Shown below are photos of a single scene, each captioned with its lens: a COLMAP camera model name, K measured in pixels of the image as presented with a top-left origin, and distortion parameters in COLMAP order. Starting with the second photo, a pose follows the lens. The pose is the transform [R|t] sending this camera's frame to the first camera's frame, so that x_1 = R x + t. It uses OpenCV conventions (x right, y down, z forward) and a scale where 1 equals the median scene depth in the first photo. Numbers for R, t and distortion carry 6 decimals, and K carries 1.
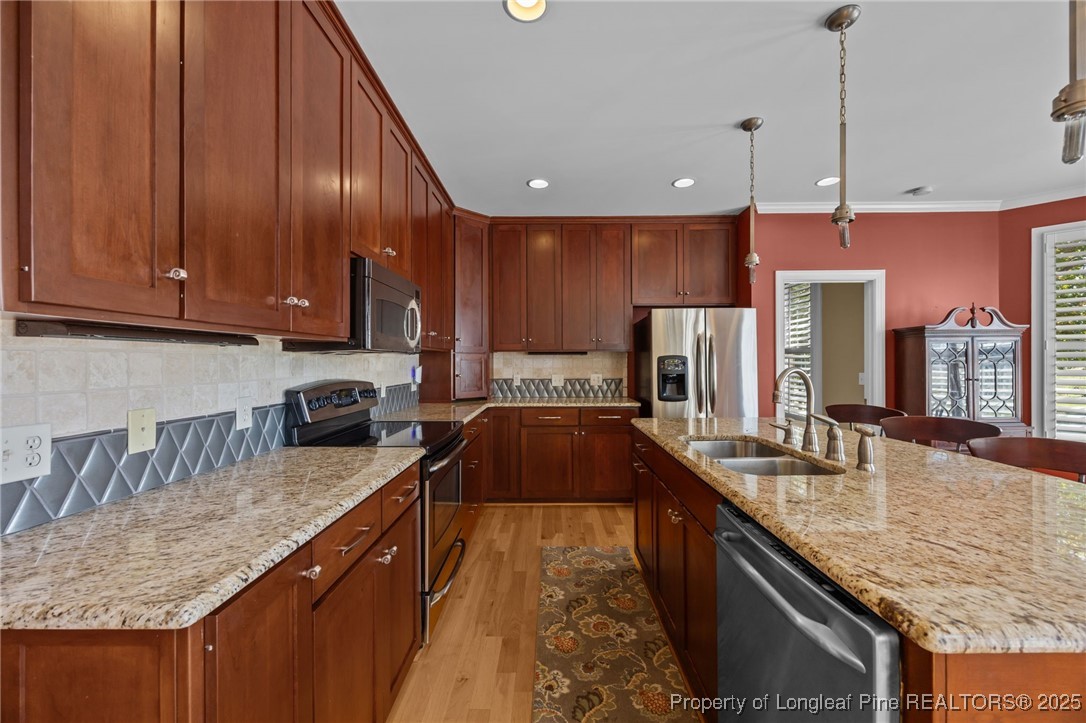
lens RADIAL K [[414.6, 0, 547.8], [0, 414.6, 366.4], [0, 0, 1]] dist [0.001256, -0.000103]
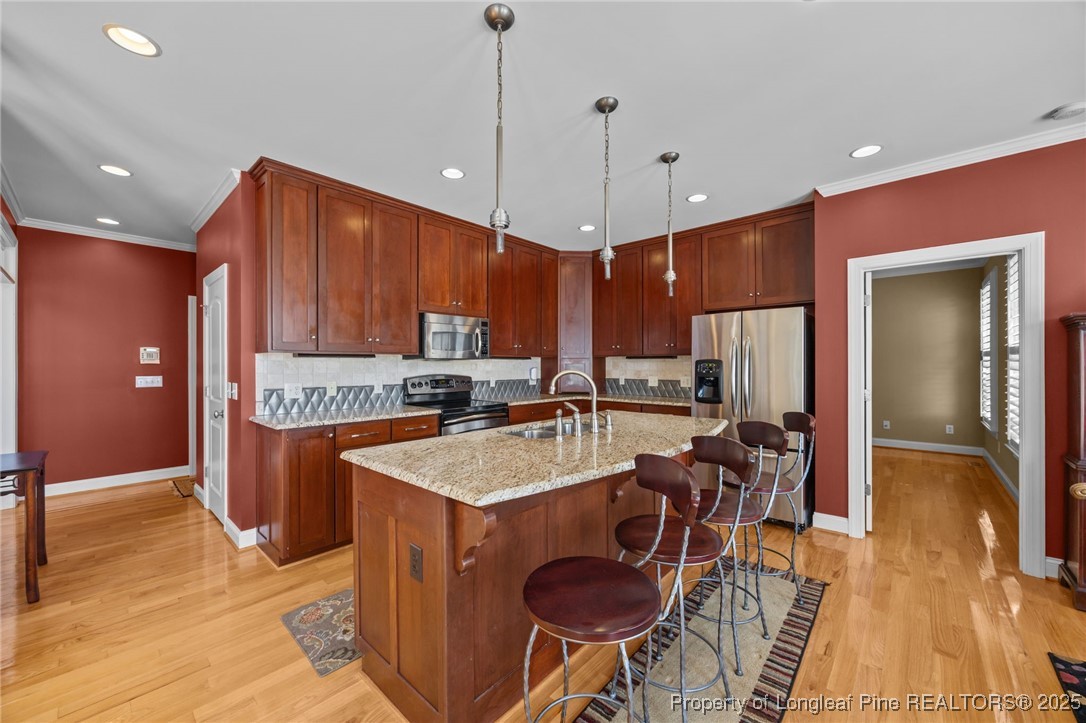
lens RADIAL K [[414.6, 0, 547.8], [0, 414.6, 366.4], [0, 0, 1]] dist [0.001256, -0.000103]
pose [[0.746722, 0.006314, -0.665106, 0.659380], [-0.010062, 0.999948, -0.001804, -0.002466], [0.665060, 0.008039, 0.746746, -0.045657]]
